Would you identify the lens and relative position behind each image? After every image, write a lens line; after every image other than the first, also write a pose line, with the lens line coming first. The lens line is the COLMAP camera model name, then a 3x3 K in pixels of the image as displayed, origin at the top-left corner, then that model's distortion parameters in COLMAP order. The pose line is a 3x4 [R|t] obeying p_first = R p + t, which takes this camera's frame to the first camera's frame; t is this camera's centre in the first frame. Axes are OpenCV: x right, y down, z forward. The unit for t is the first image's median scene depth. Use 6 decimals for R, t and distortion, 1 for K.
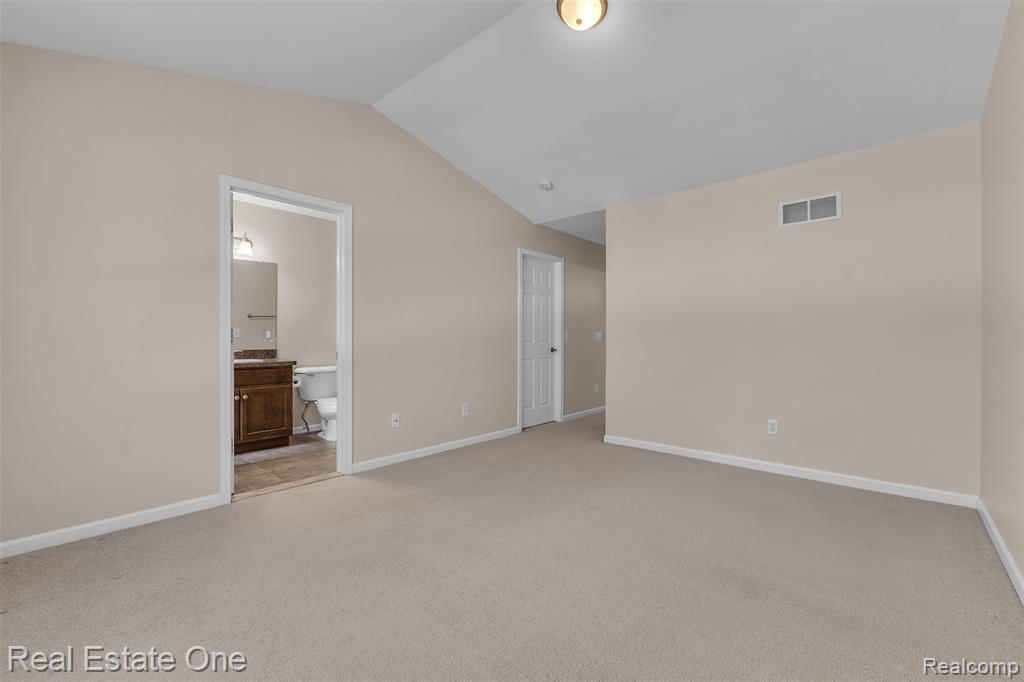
lens RADIAL K [[439.4, 0, 507.3], [0, 439.4, 338.8], [0, 0, 1]] dist [0.000519, 0.000018]
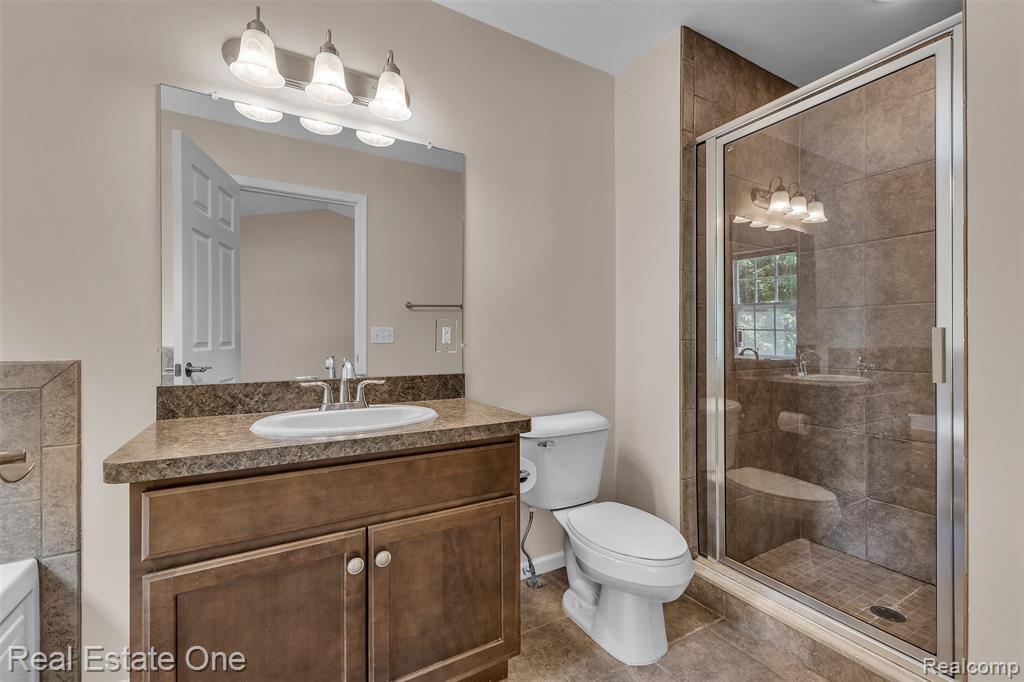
lens RADIAL K [[395.9, 0, 510.3], [0, 395.9, 327.7], [0, 0, 1]] dist [0.000572, 0.000036]
pose [[0.959426, -0.004536, -0.281924, -0.416692], [0.001566, 0.999941, -0.010761, -0.013395], [0.281956, 0.009883, 0.959377, 0.726388]]
